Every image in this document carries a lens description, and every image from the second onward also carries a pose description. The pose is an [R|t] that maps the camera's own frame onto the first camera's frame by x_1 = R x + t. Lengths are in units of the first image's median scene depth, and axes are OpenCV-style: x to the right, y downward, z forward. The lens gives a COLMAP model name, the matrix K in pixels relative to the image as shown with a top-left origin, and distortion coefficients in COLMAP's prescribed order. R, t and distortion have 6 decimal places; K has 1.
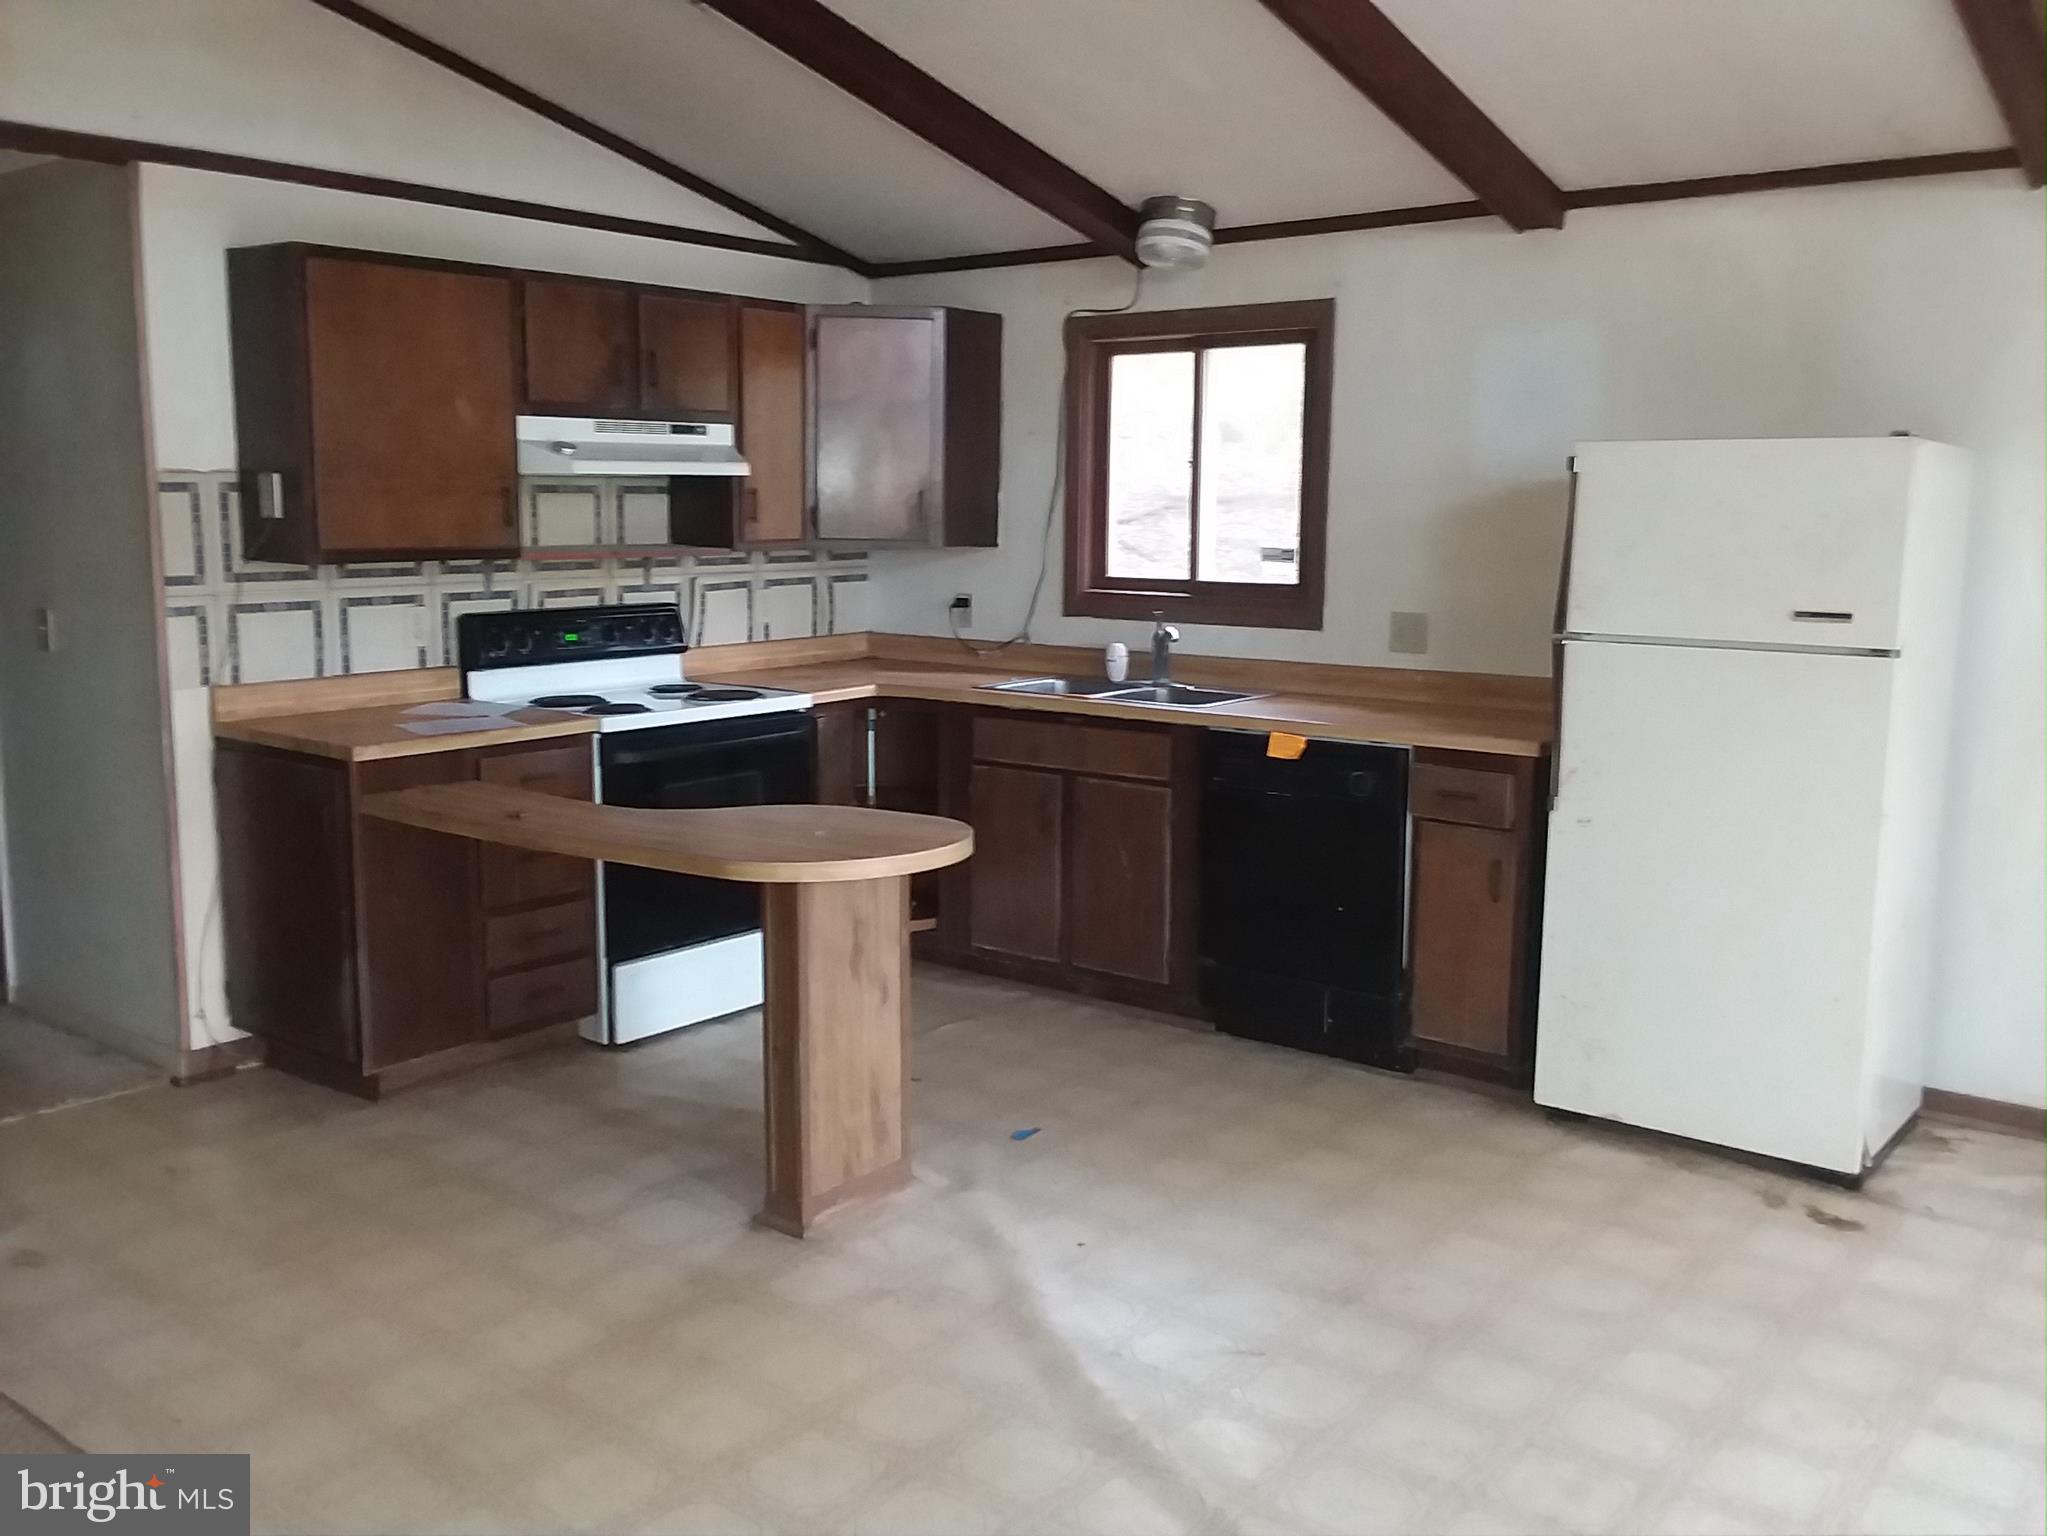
lens RADIAL K [[1821.1, 0, 1022.9], [0, 1821.1, 765.9], [0, 0, 1]] dist [0.074835, -0.056926]
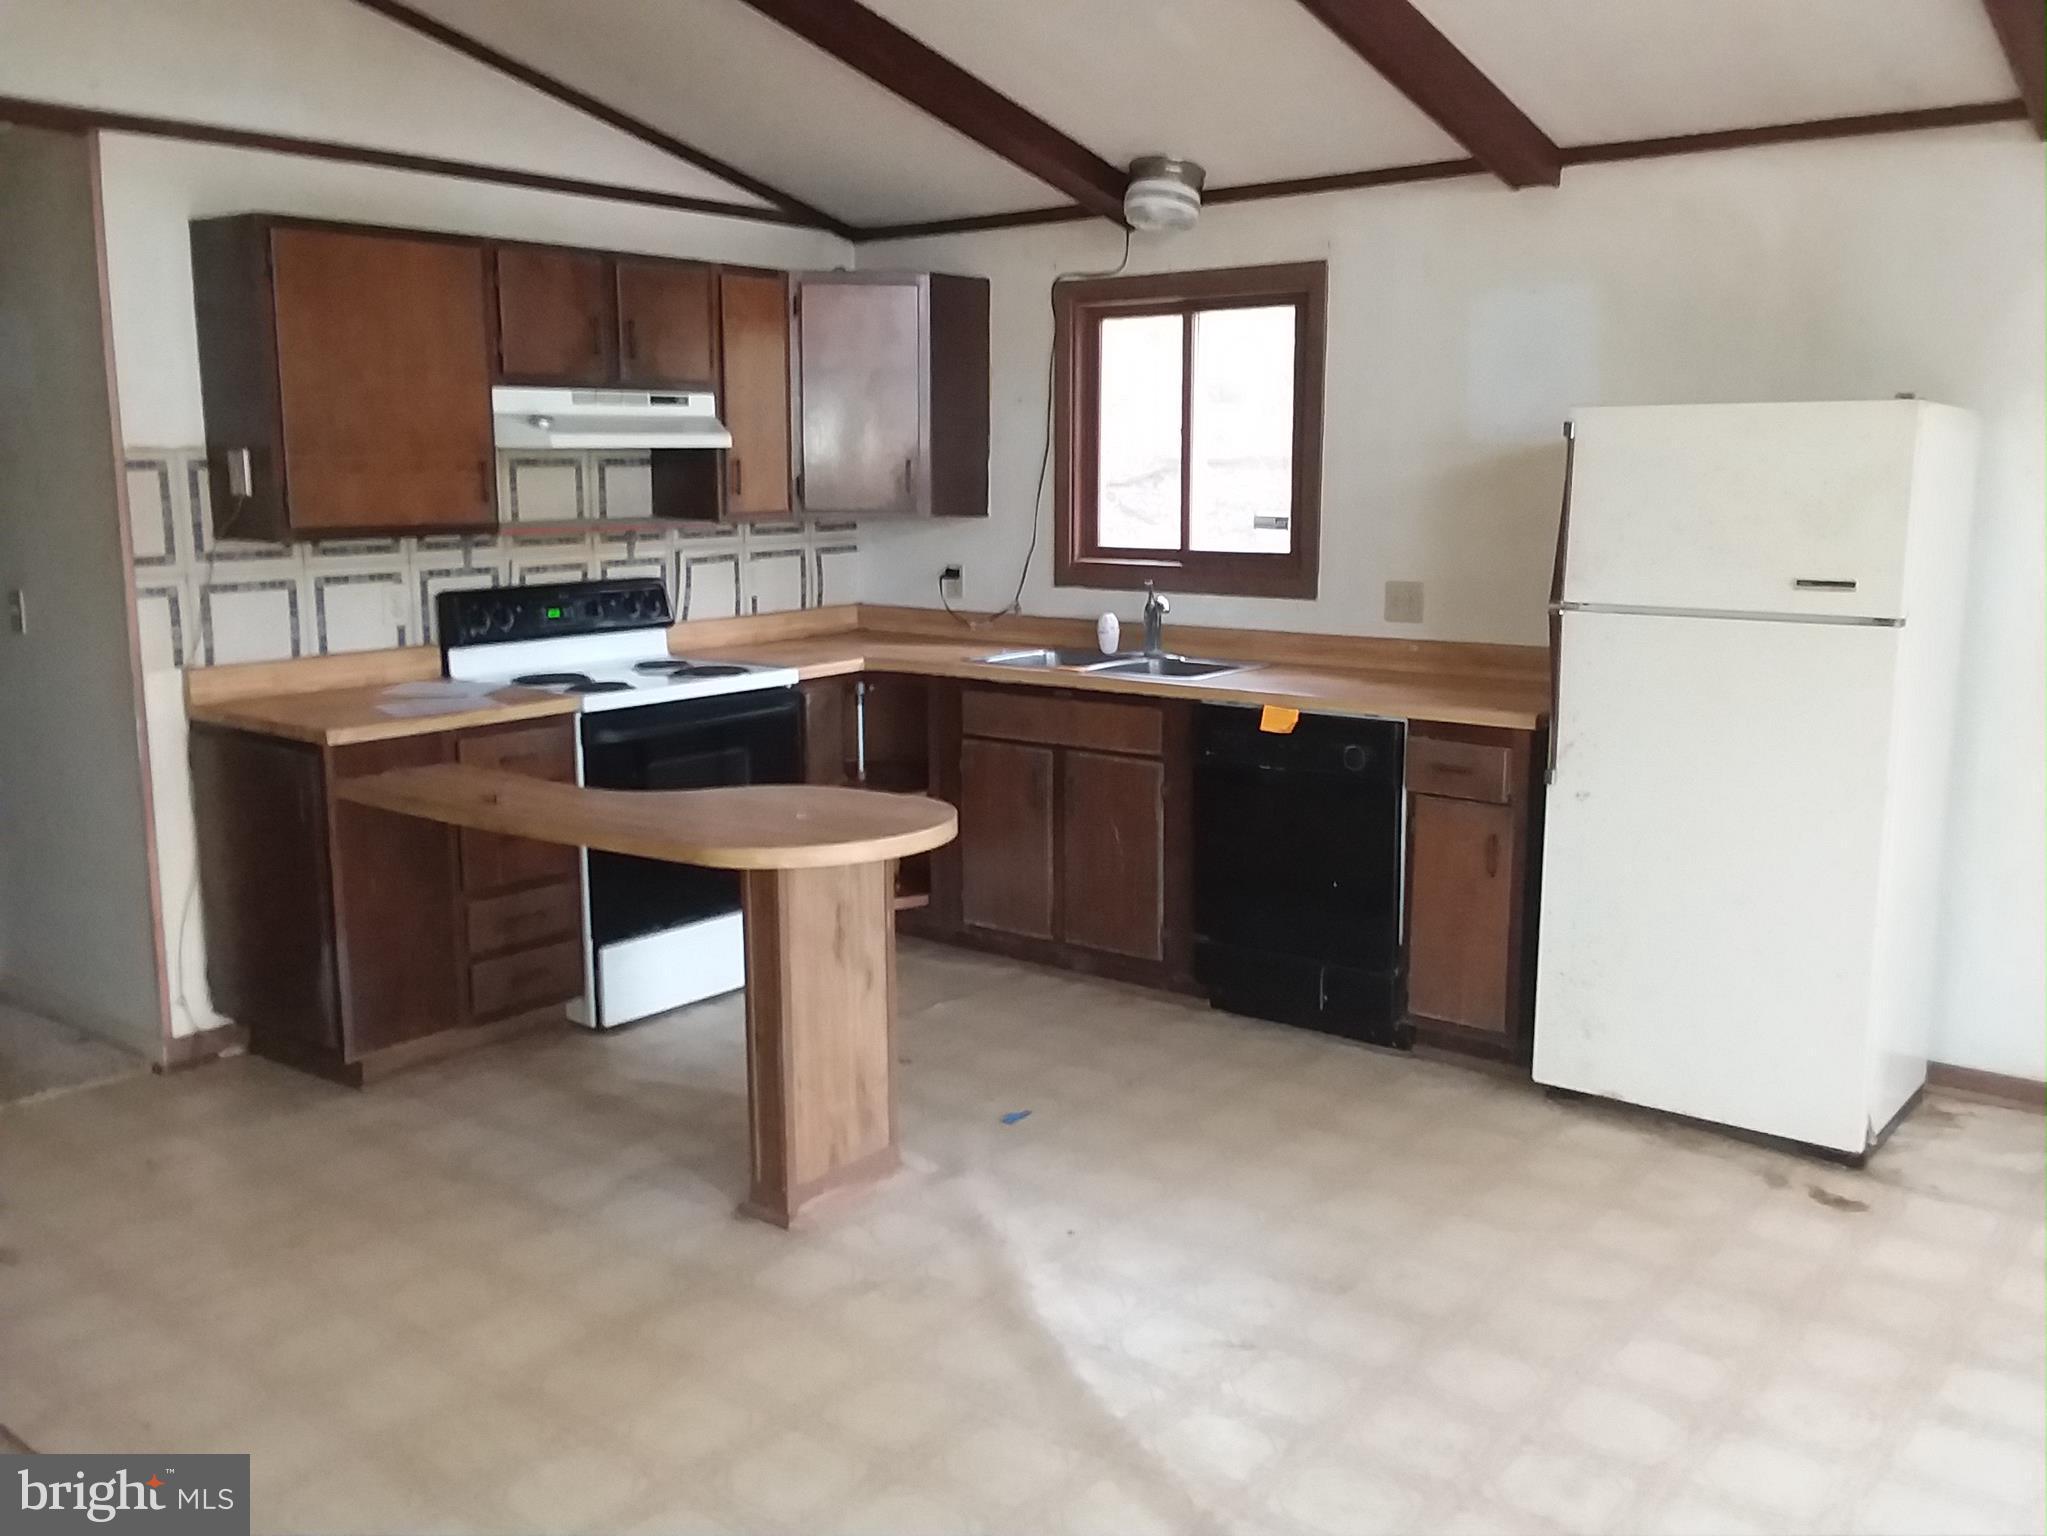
lens RADIAL K [[1821.1, 0, 1026.9], [0, 1821.1, 765.0], [0, 0, 1]] dist [0.074835, -0.056926]
pose [[0.999950, -0.009989, -0.000318, 0.008909], [0.009993, 0.999751, 0.019950, -0.007606], [0.000119, -0.019952, 0.999801, 0.018804]]
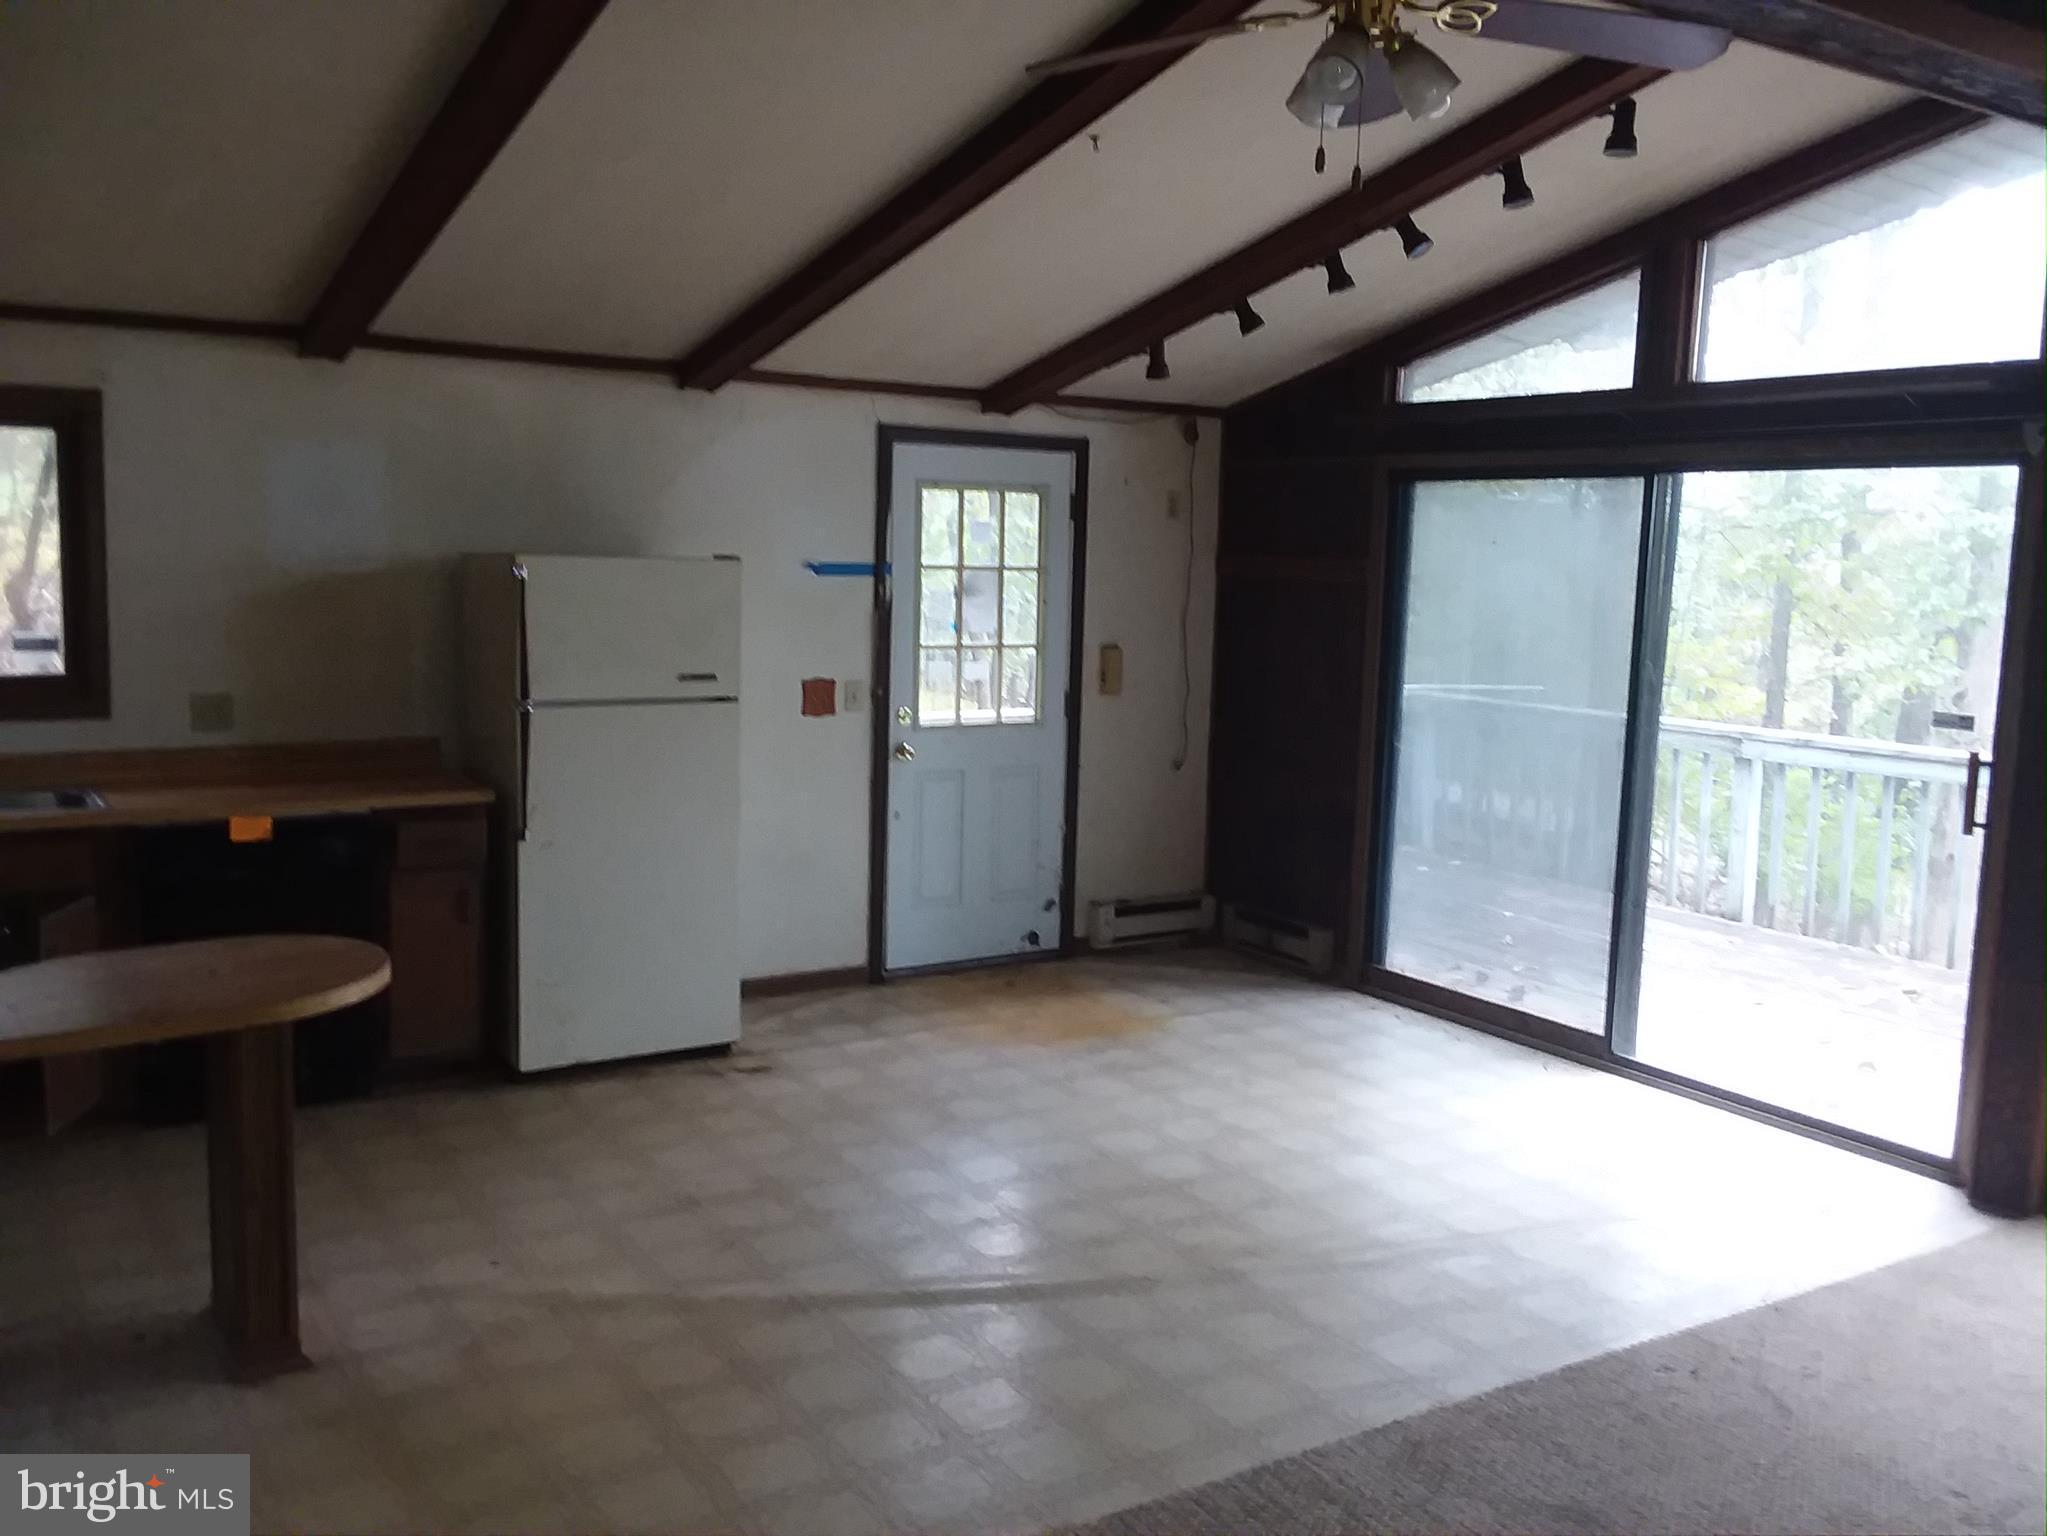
lens RADIAL K [[1821.1, 0, 1048.9], [0, 1821.1, 831.4], [0, 0, 1]] dist [0.074835, -0.056926]
pose [[0.307906, -0.148351, 0.939780, -0.745785], [0.118782, 0.986034, 0.116736, -0.082097], [-0.943973, 0.075685, 0.321228, 0.226838]]
